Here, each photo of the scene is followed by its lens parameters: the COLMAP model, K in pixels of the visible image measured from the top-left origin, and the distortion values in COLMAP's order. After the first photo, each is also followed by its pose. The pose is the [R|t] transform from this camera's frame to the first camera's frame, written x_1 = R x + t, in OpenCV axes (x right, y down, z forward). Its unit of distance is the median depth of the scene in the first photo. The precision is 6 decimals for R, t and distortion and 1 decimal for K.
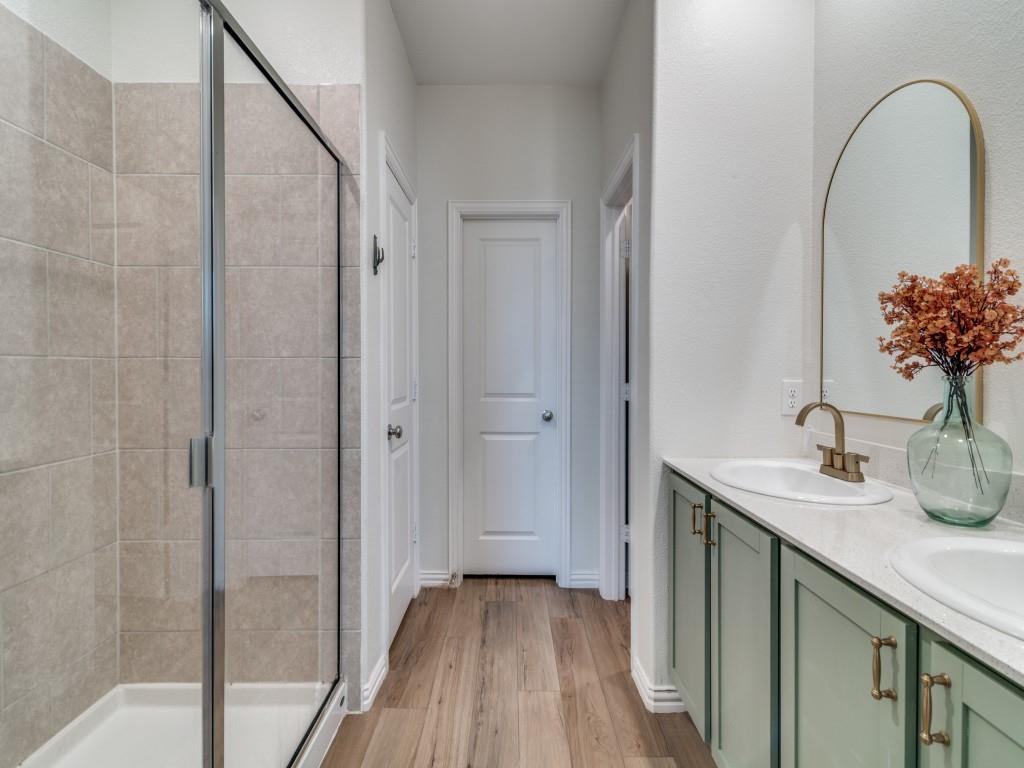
lens RADIAL K [[465.7, 0, 513.6], [0, 465.7, 377.4], [0, 0, 1]] dist [0.014910, -0.001153]
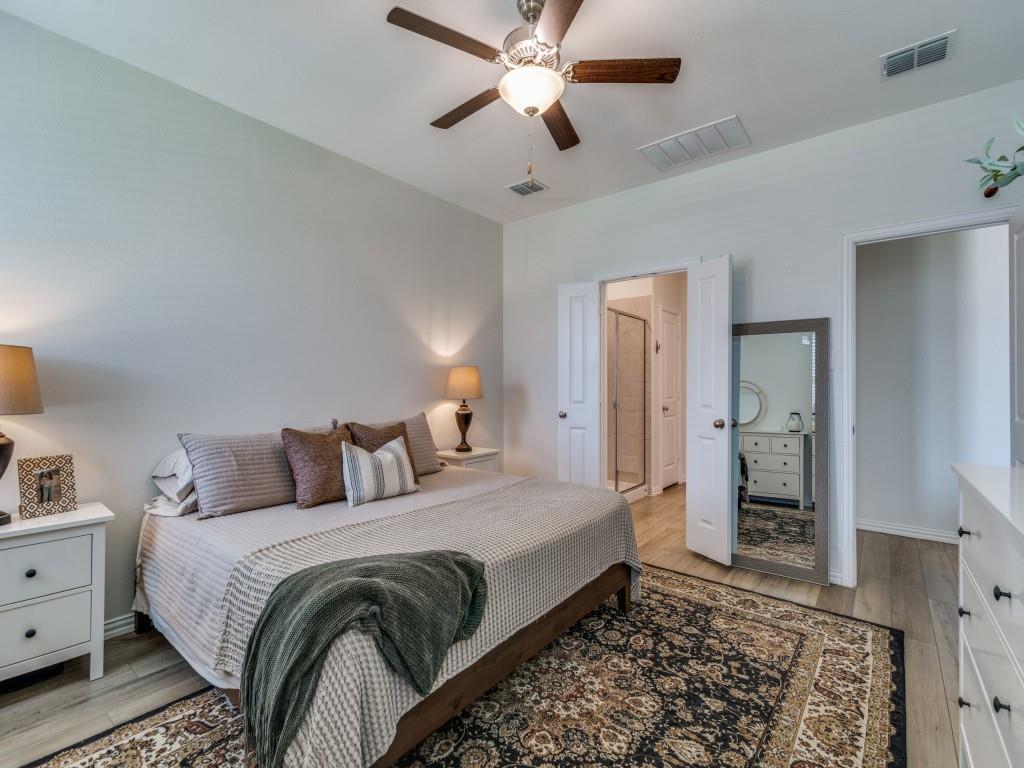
lens RADIAL K [[465.7, 0, 512.3], [0, 465.7, 387.0], [0, 0, 1]] dist [0.014910, -0.001153]
pose [[0.779764, -0.004641, -0.626057, 0.890040], [-0.006797, 0.999851, -0.015878, 0.048124], [0.626037, 0.016636, 0.779616, -1.989774]]
